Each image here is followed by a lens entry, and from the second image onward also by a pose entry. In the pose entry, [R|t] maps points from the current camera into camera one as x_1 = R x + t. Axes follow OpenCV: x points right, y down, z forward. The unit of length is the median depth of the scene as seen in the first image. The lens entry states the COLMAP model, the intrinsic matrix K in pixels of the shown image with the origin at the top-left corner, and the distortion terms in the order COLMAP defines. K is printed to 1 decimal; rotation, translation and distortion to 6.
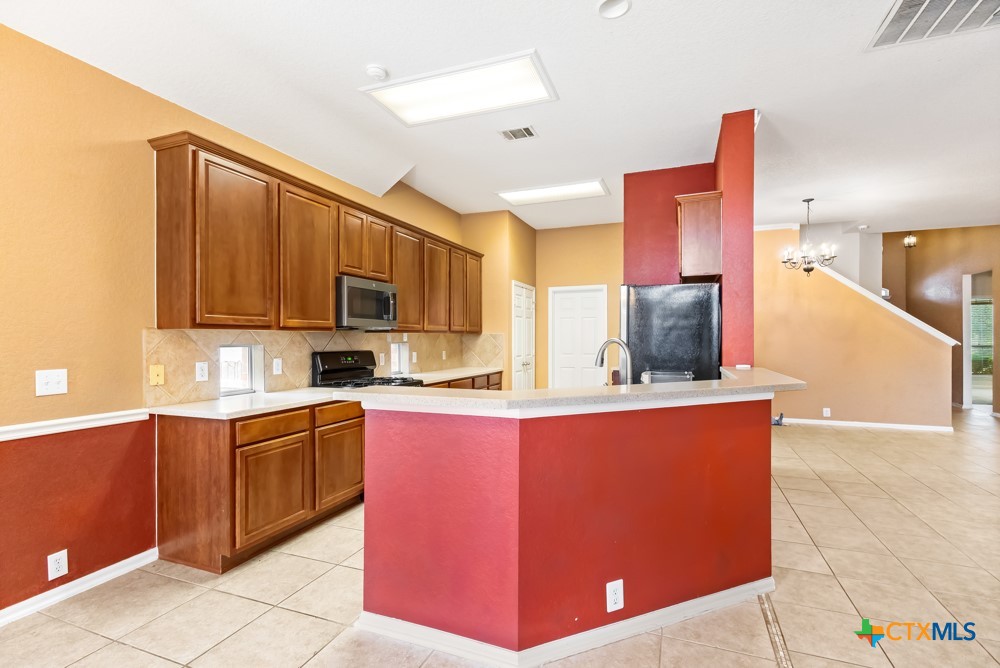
lens RADIAL K [[466.1, 0, 507.9], [0, 466.1, 342.0], [0, 0, 1]] dist [0.000002, 0.001448]
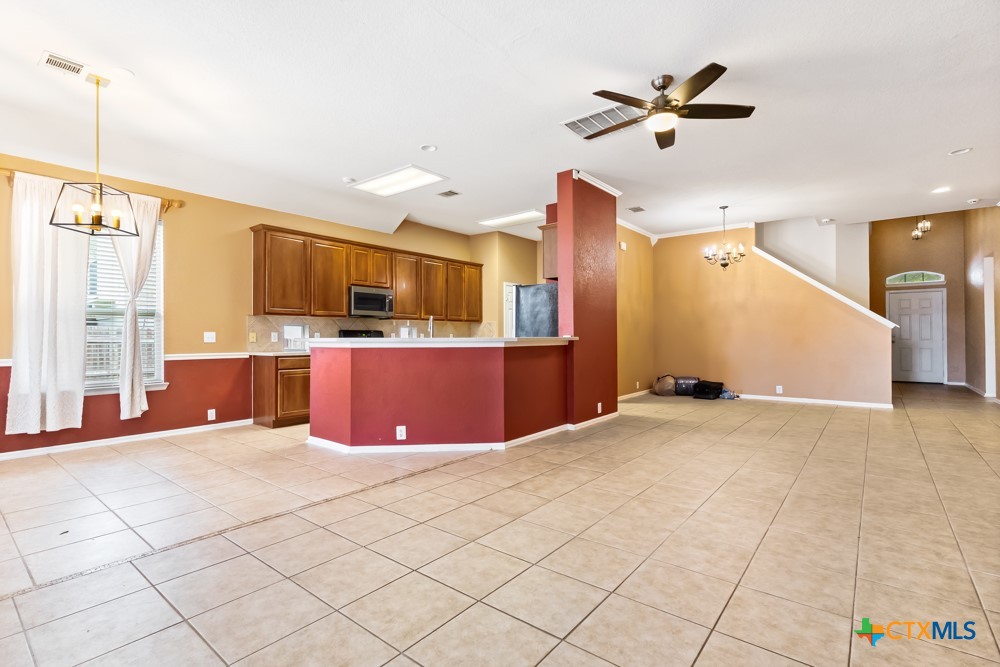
lens RADIAL K [[466.1, 0, 496.0], [0, 466.1, 336.8], [0, 0, 1]] dist [0.000002, 0.001448]
pose [[0.950095, -0.000771, -0.311959, 0.843577], [-0.001188, 0.999981, -0.006090, 0.070187], [0.311957, 0.006157, 0.950076, -0.589341]]
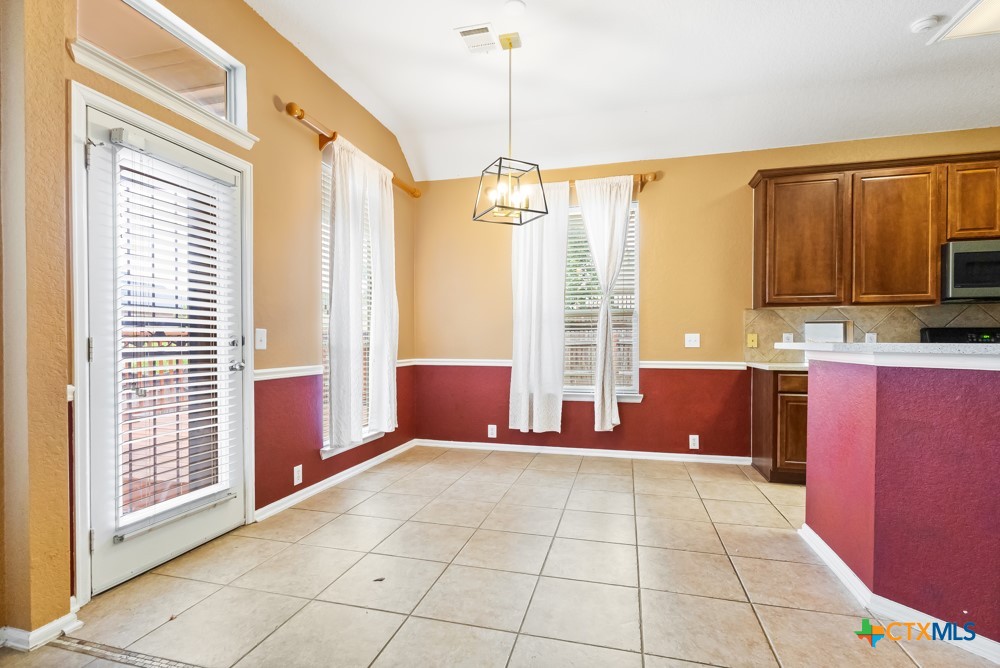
lens RADIAL K [[466.1, 0, 494.0], [0, 466.1, 343.3], [0, 0, 1]] dist [0.000002, 0.001448]
pose [[0.099058, 0.008160, -0.995048, 0.552805], [-0.007844, 0.999942, 0.007419, 0.064889], [0.995051, 0.007070, 0.099116, 0.035998]]
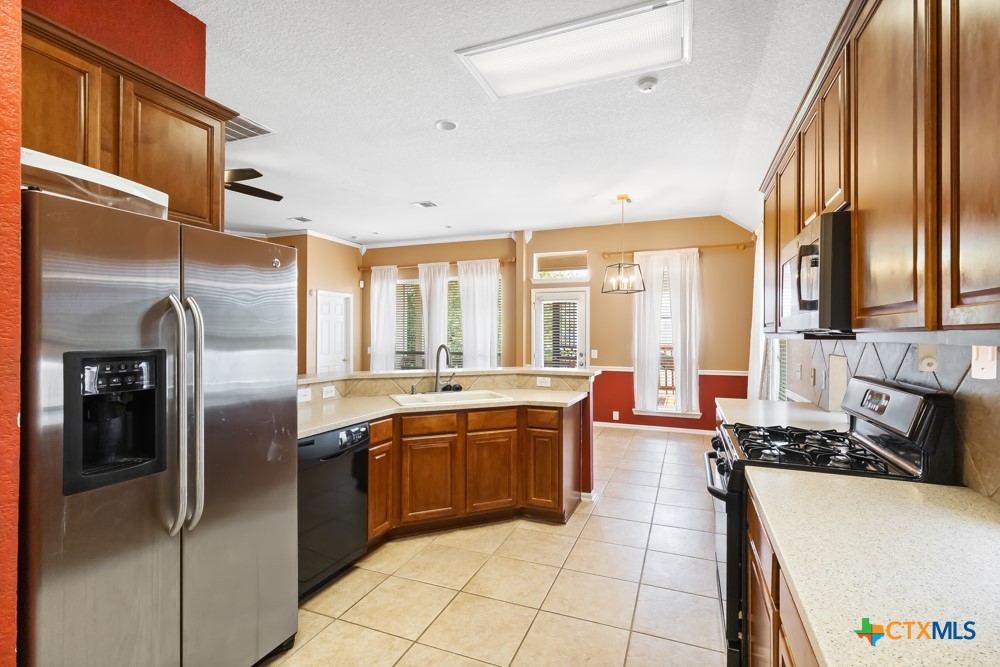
lens RADIAL K [[466.1, 0, 501.0], [0, 466.1, 332.6], [0, 0, 1]] dist [0.000002, 0.001448]
pose [[-0.999813, -0.000265, 0.019313, 0.180202], [-0.000204, 0.999995, 0.003177, -0.011082], [-0.019314, 0.003172, -0.999808, 1.375050]]
